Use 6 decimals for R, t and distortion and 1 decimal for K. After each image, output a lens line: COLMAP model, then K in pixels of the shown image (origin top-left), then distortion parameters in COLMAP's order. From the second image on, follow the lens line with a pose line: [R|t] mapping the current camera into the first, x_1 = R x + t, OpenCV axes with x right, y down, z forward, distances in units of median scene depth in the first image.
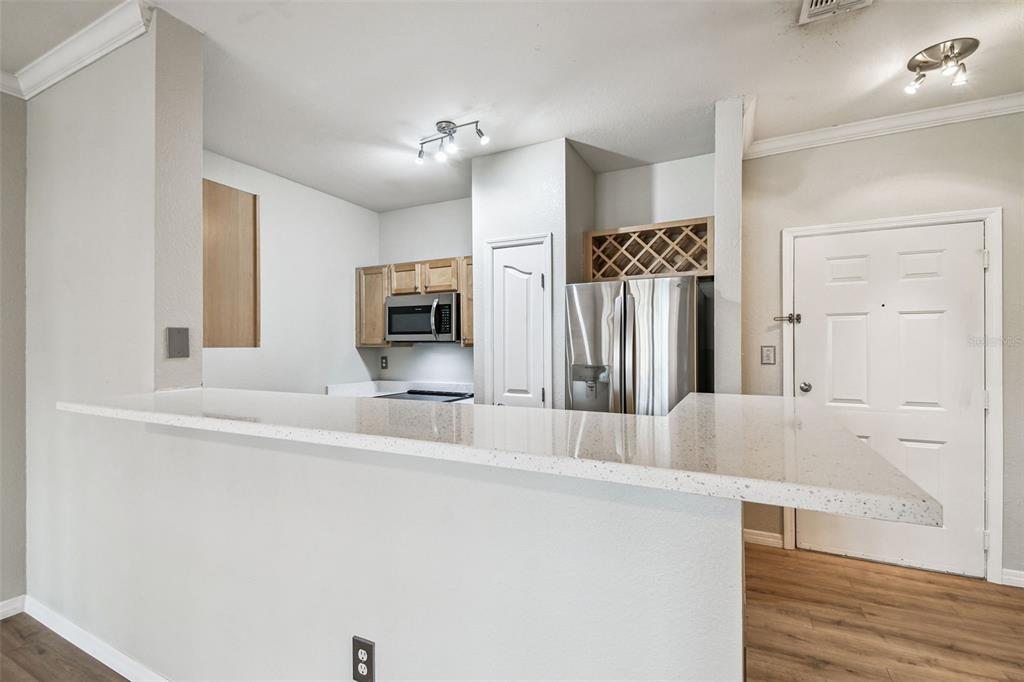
lens RADIAL K [[458.2, 0, 511.6], [0, 458.2, 342.4], [0, 0, 1]] dist [0.004567, -0.006072]
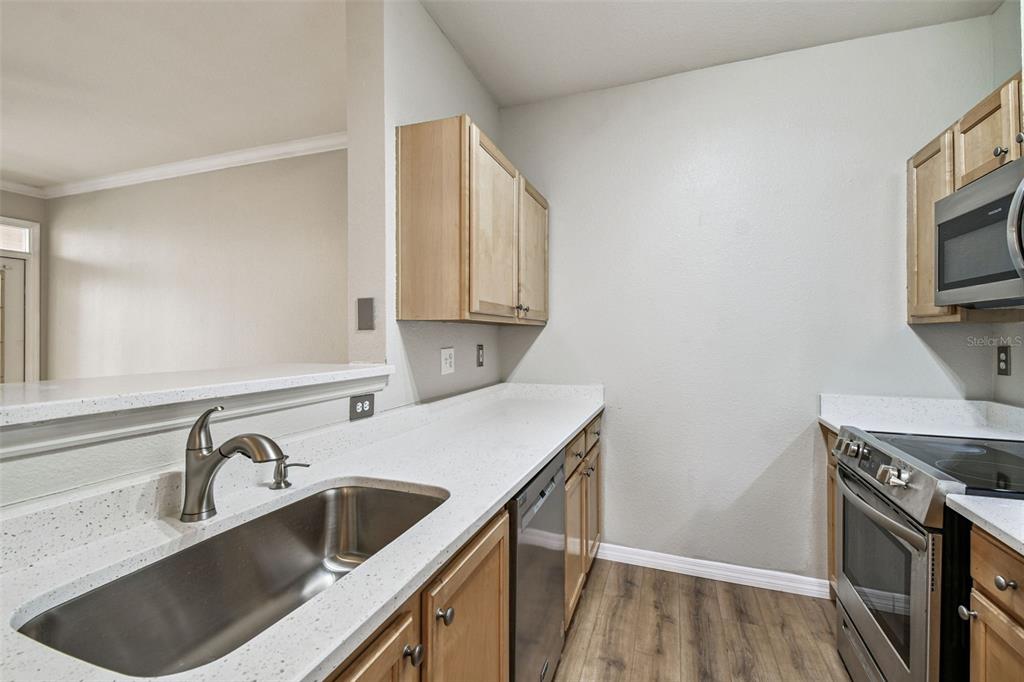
lens RADIAL K [[458.2, 0, 506.9], [0, 458.2, 335.3], [0, 0, 1]] dist [0.004567, -0.006072]
pose [[0.096501, -0.004814, -0.995321, 0.156085], [0.004489, 0.999980, -0.004402, 0.033704], [0.995323, -0.004043, 0.096521, 0.814410]]
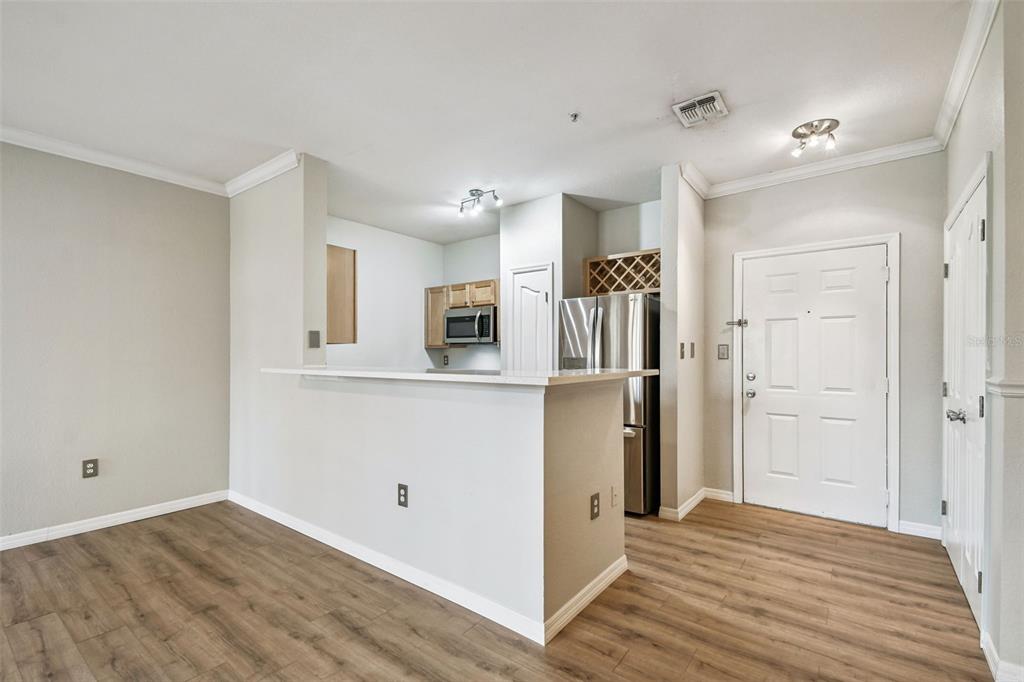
lens RADIAL K [[458.2, 0, 507.3], [0, 458.2, 351.8], [0, 0, 1]] dist [0.004567, -0.006072]
pose [[0.981850, 0.002811, -0.189639, 0.225424], [-0.002648, 0.999996, 0.001109, 0.029920], [0.189642, -0.000587, 0.981853, -0.394317]]
